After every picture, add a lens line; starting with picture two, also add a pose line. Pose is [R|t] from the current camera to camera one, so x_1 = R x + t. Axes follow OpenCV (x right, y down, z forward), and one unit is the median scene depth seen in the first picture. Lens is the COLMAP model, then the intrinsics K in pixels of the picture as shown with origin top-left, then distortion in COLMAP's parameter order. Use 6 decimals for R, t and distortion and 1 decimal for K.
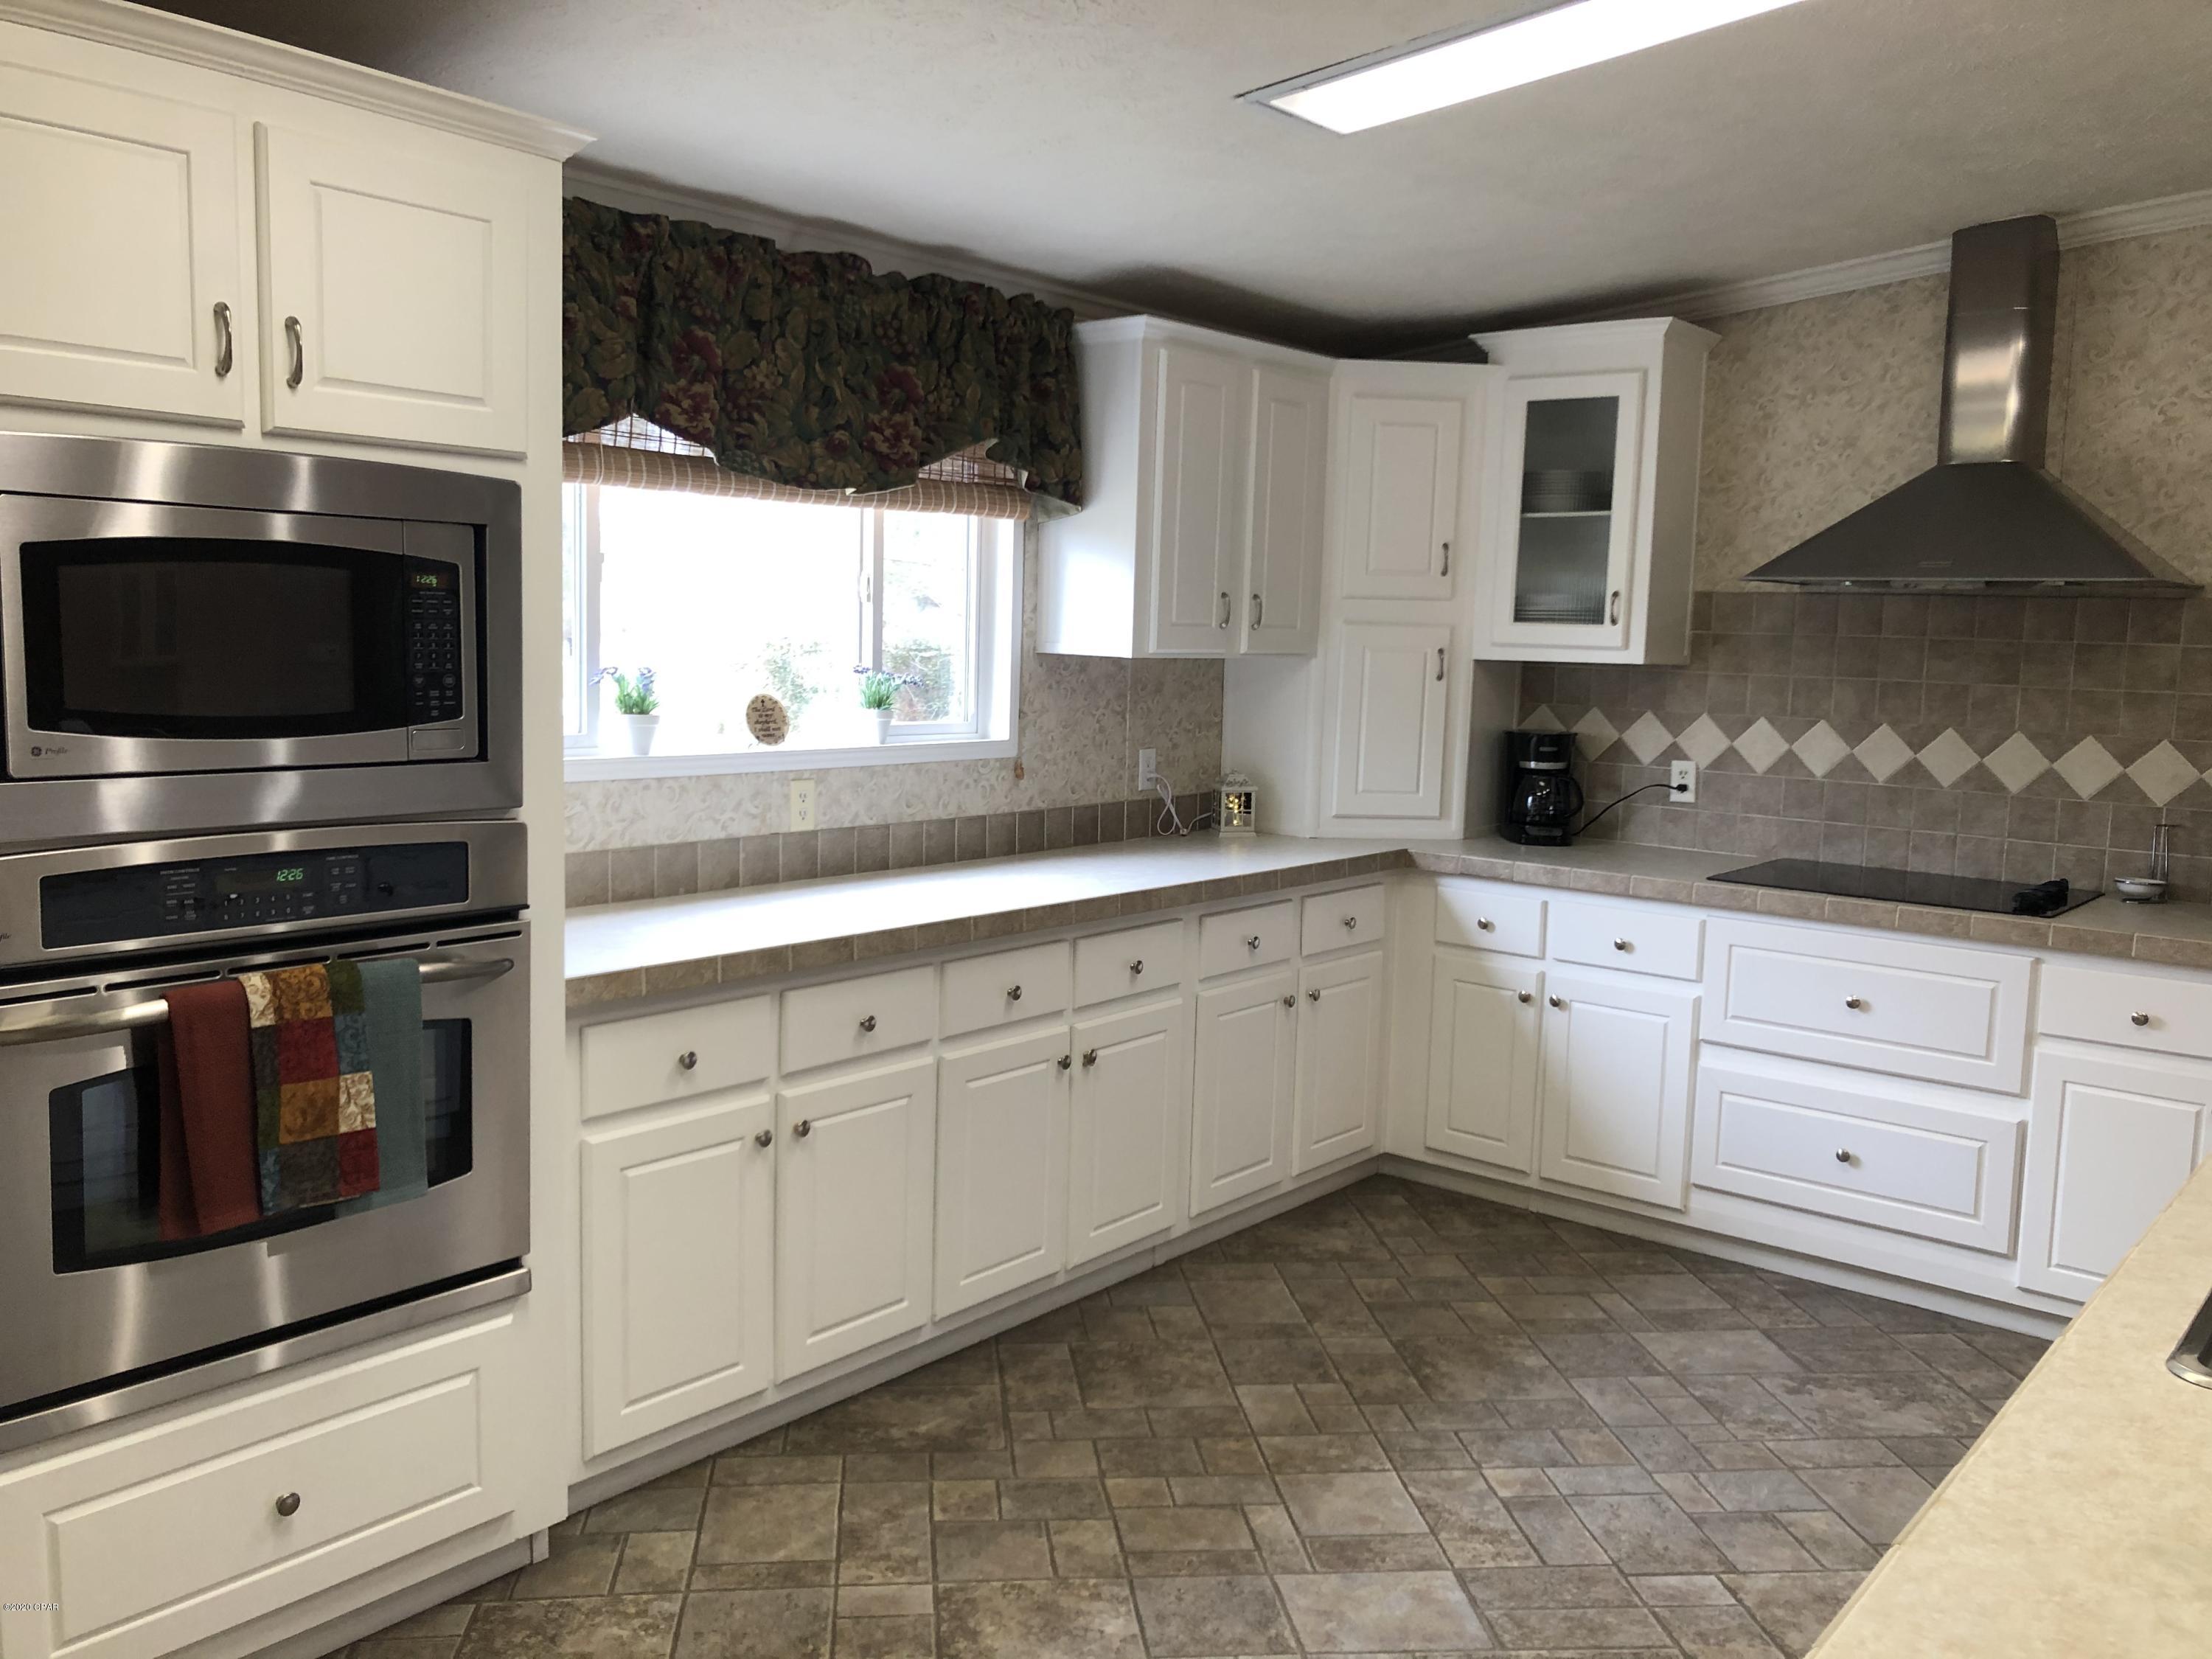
lens RADIAL K [[1798.3, 0, 1106.0], [0, 1798.3, 829.5], [0, 0, 1]] dist [0.100404, -0.188883]
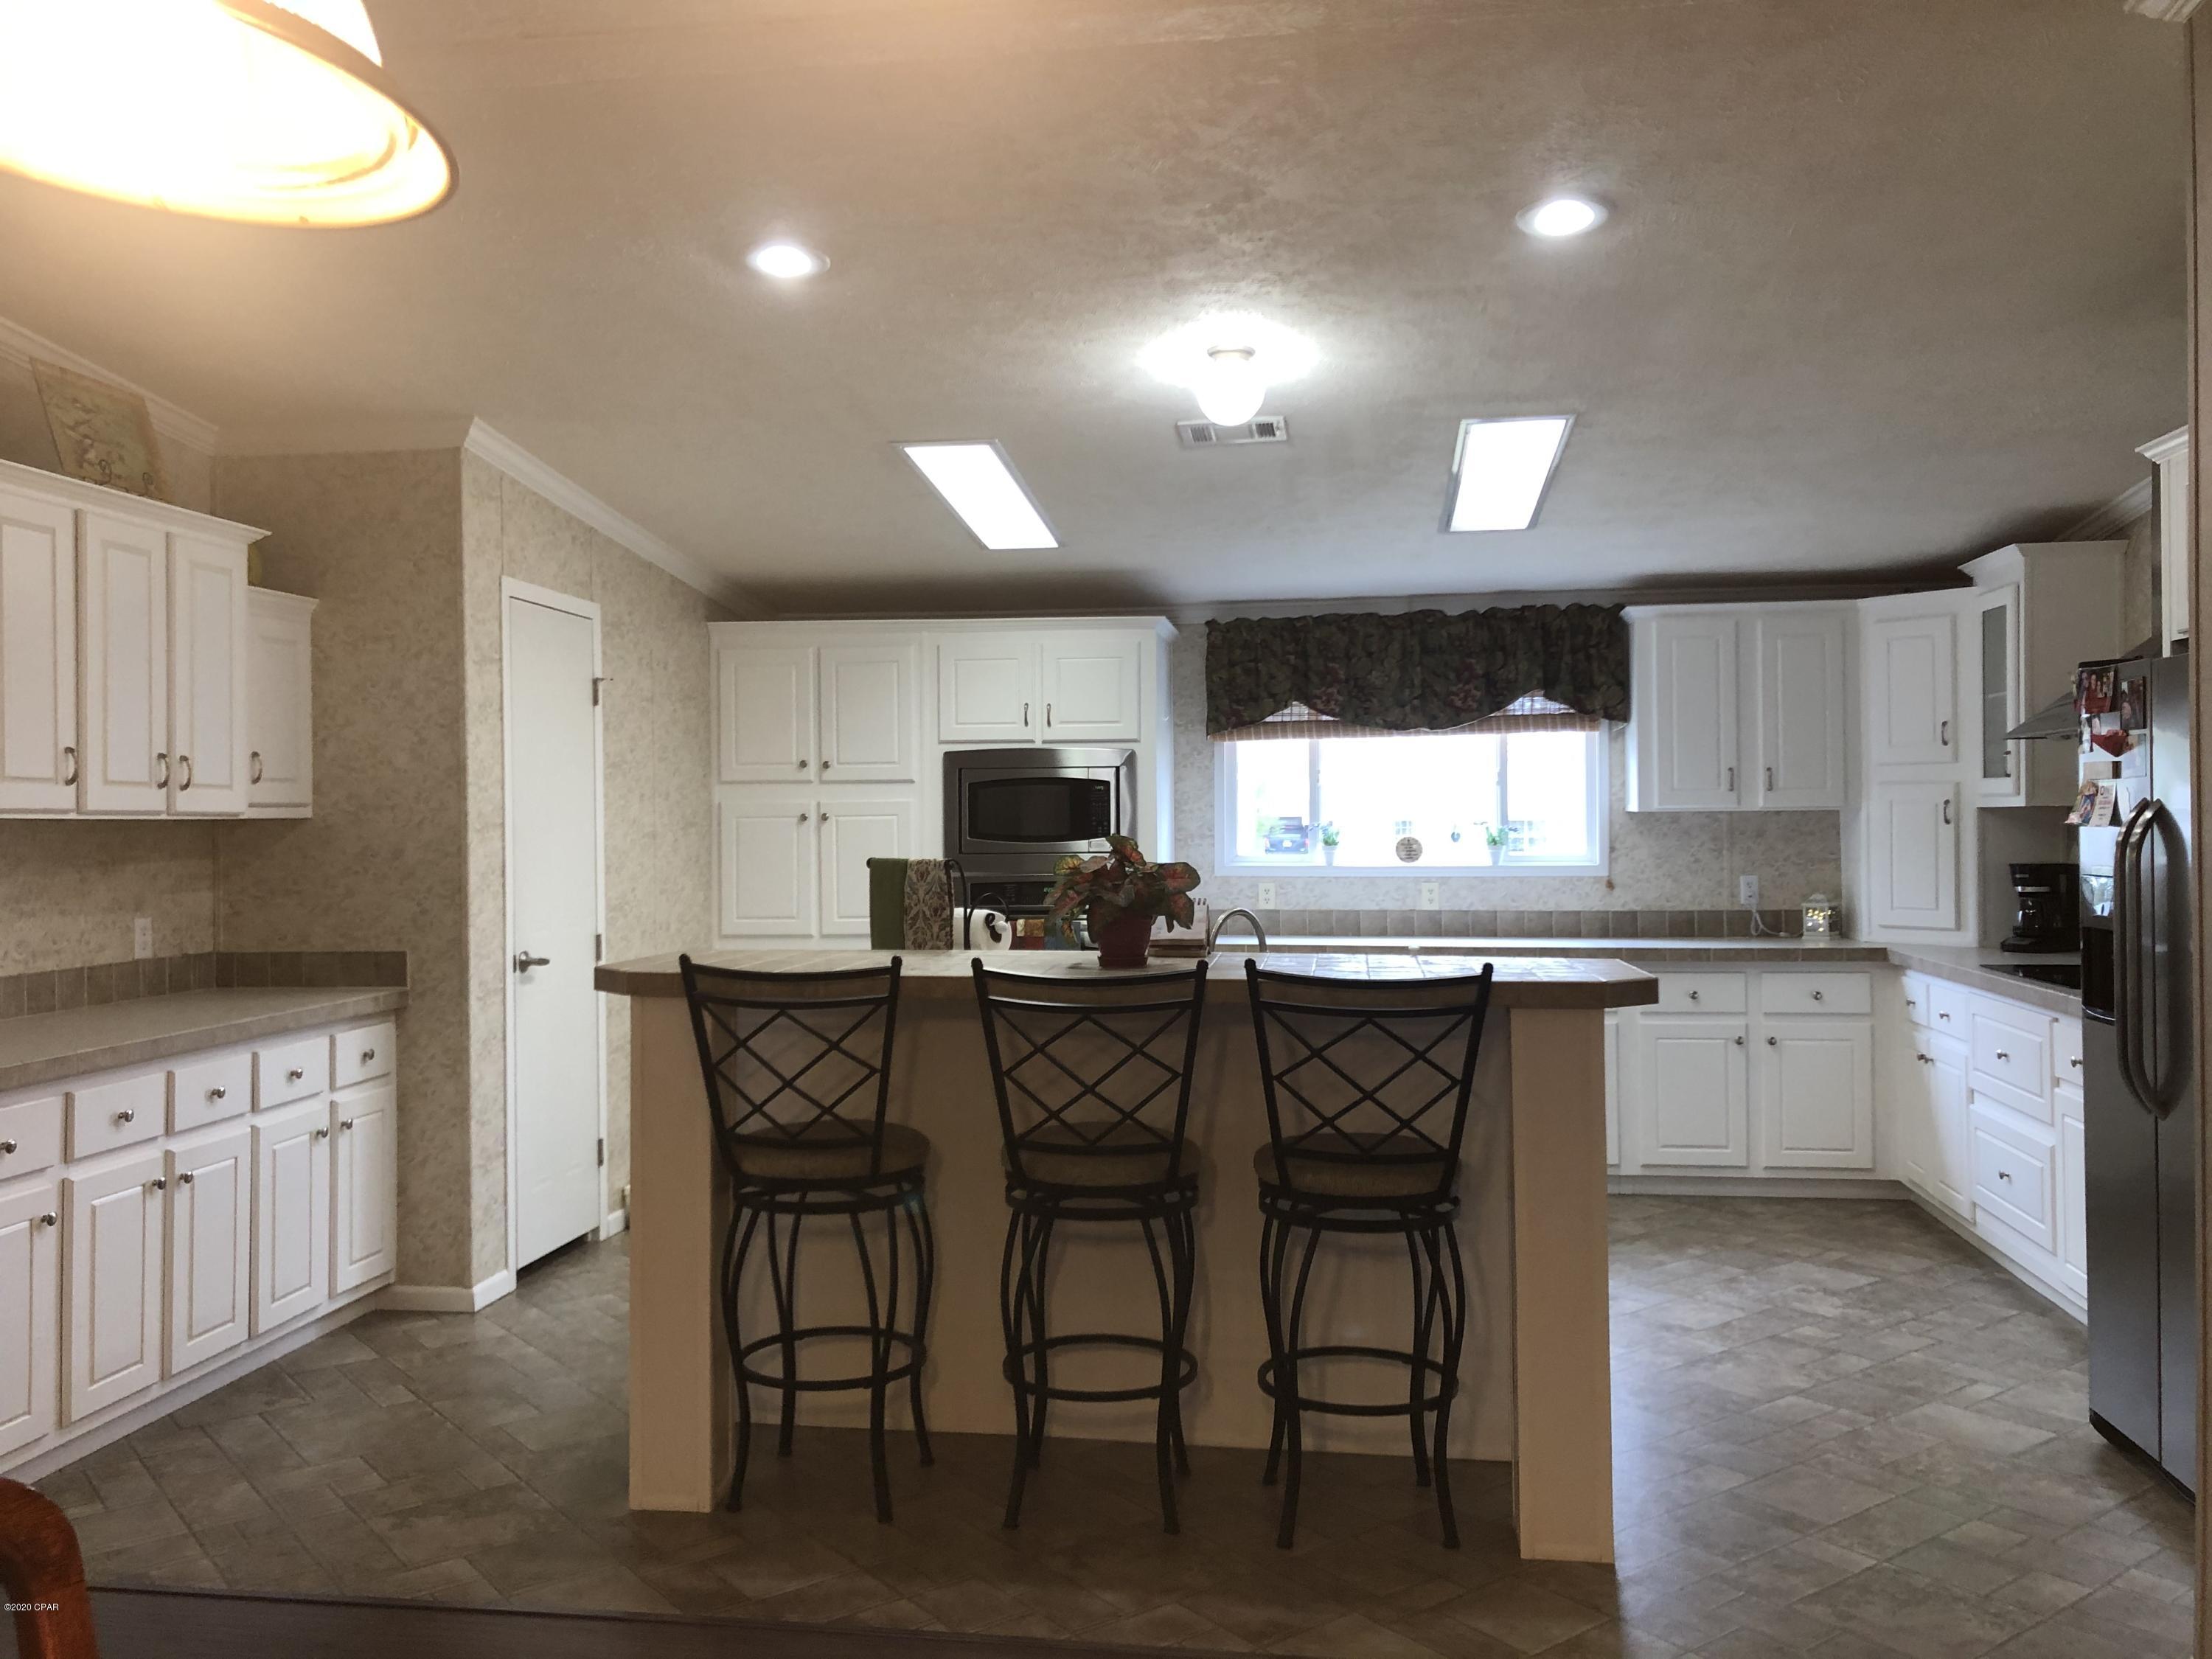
lens RADIAL K [[1798.3, 0, 1106.0], [0, 1798.3, 829.5], [0, 0, 1]] dist [0.100404, -0.188883]
pose [[0.536887, -0.022967, -0.843342, 1.182731], [-0.072787, 0.994641, -0.073425, 0.076898], [0.840508, 0.100806, 0.532338, -0.269443]]
